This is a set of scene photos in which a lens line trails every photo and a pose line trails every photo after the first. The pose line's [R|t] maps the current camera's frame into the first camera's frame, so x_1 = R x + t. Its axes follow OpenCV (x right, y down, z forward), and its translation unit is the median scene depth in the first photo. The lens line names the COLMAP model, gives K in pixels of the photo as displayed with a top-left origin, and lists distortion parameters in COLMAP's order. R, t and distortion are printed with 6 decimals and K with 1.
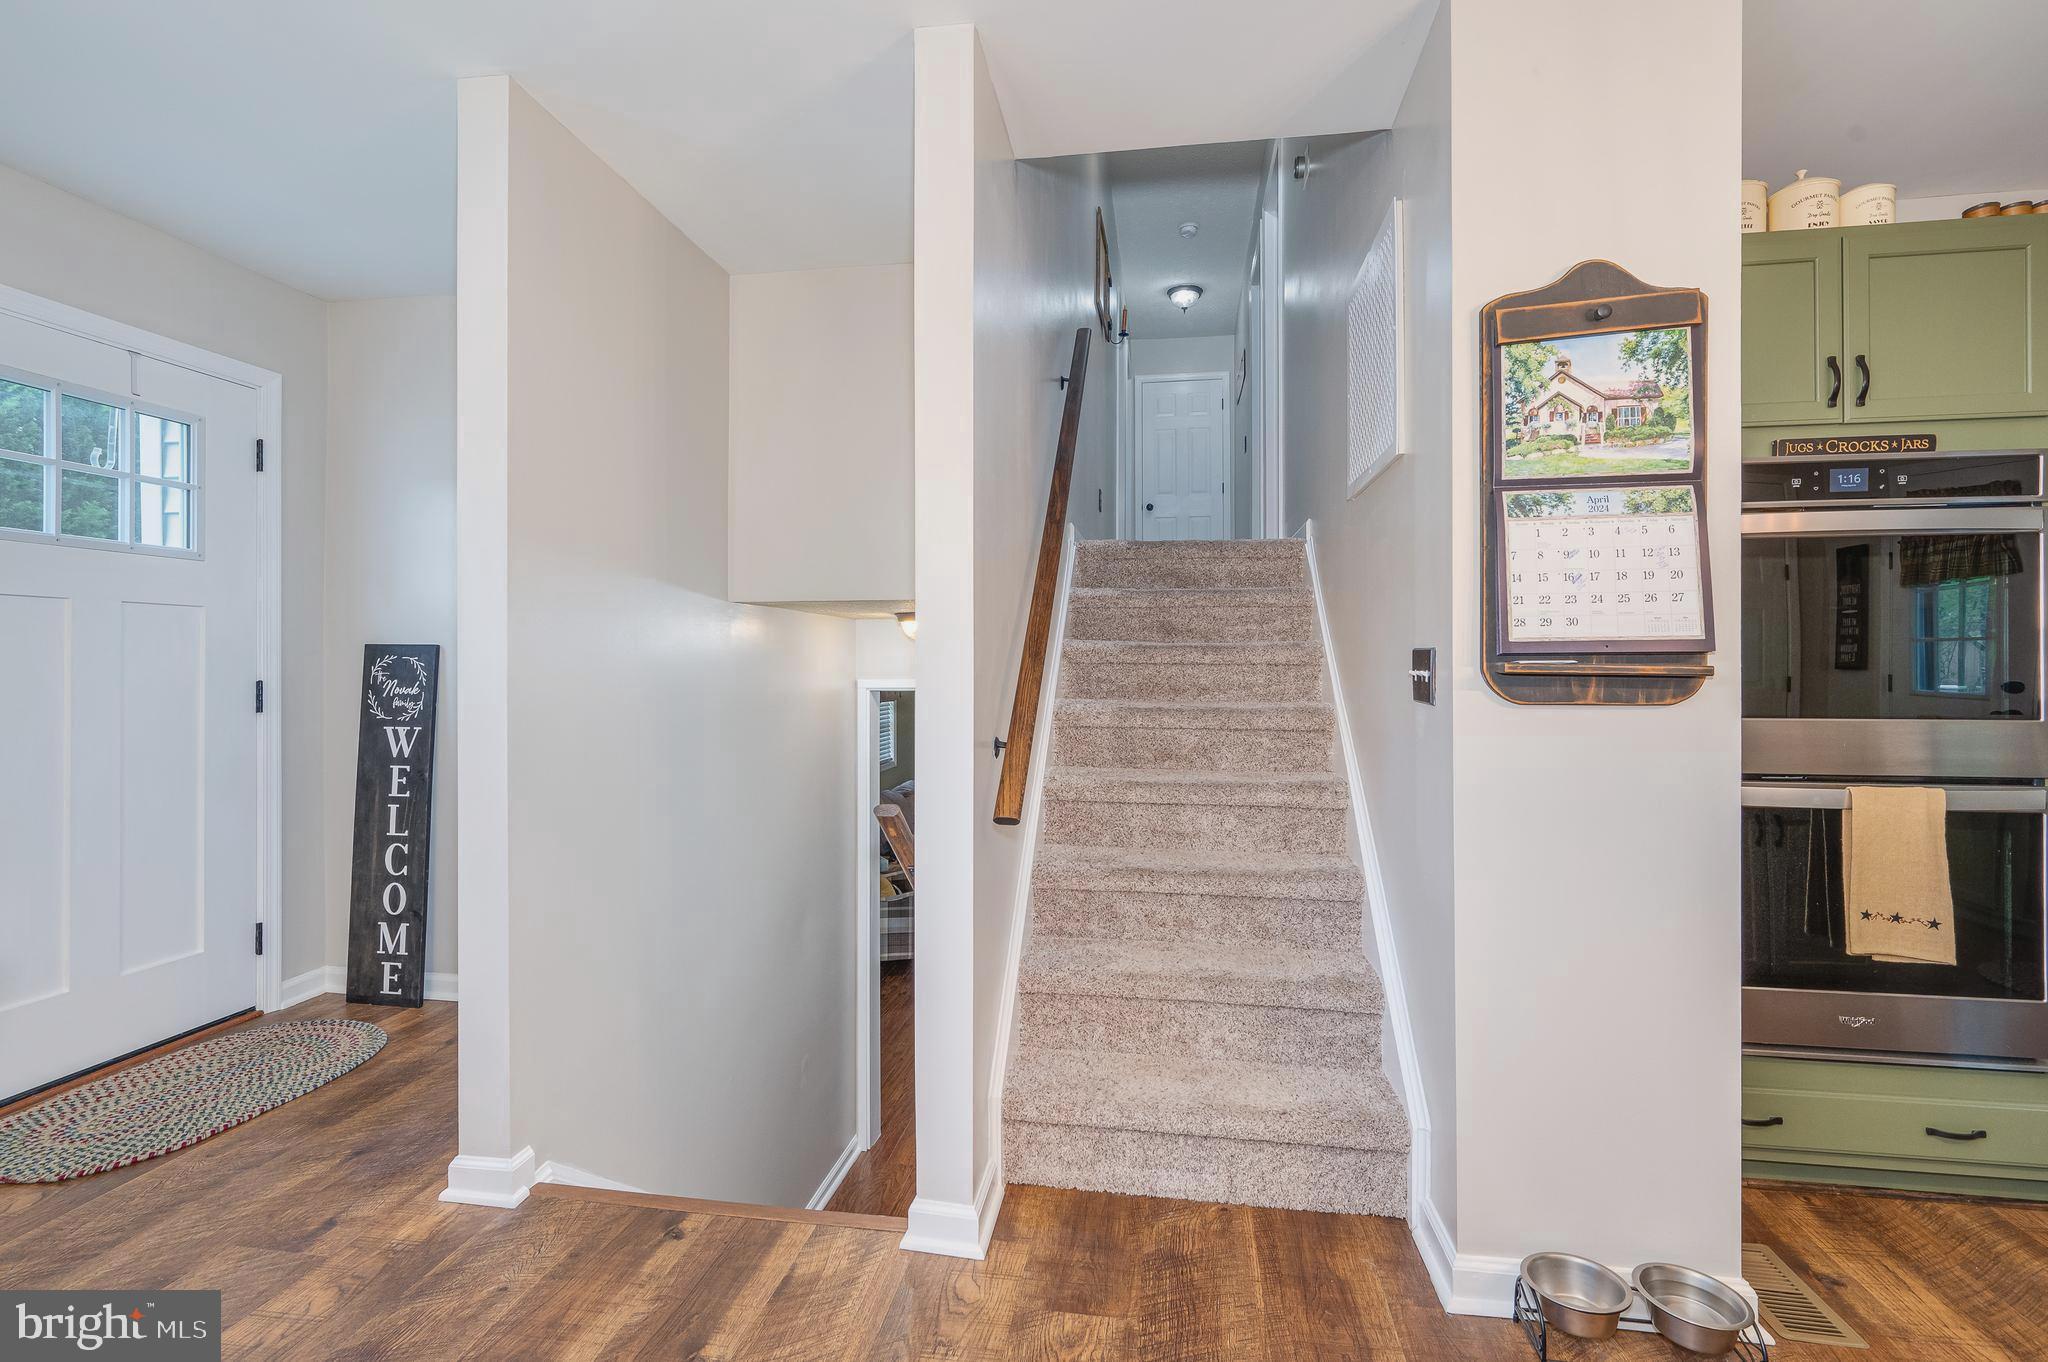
lens RADIAL K [[938.0, 0, 1035.4], [0, 938.0, 667.8], [0, 0, 1]] dist [0.000324, 0.000384]
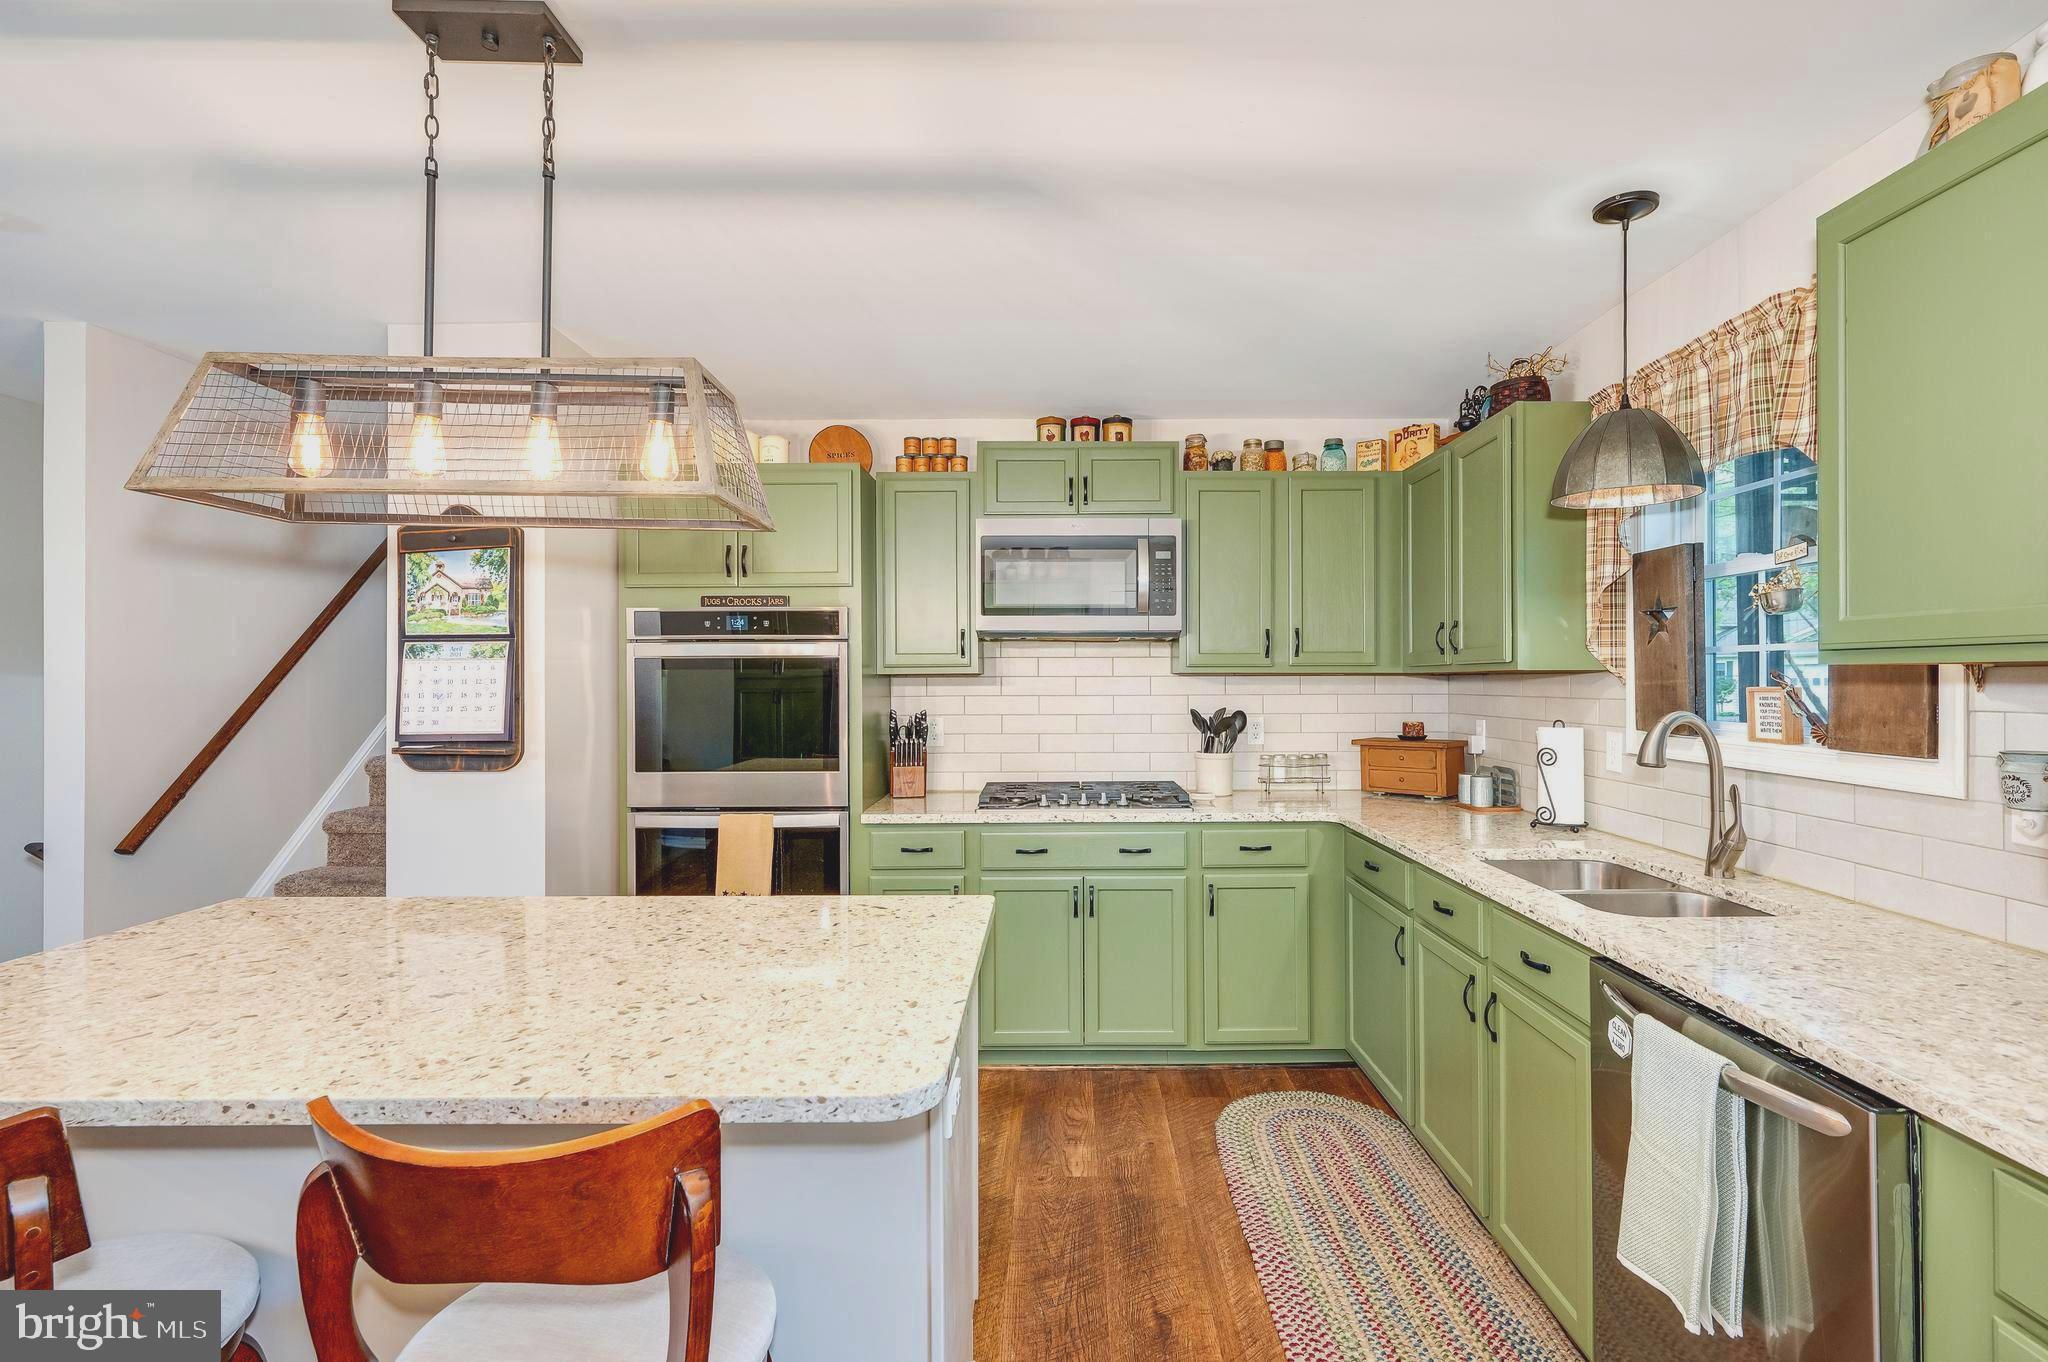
lens RADIAL K [[938.0, 0, 1046.6], [0, 938.0, 677.6], [0, 0, 1]] dist [0.000324, 0.000384]
pose [[0.988938, -0.001151, 0.148322, 0.959527], [0.001442, 0.999997, -0.001856, -0.085251], [-0.148320, 0.002049, 0.988937, -0.556020]]
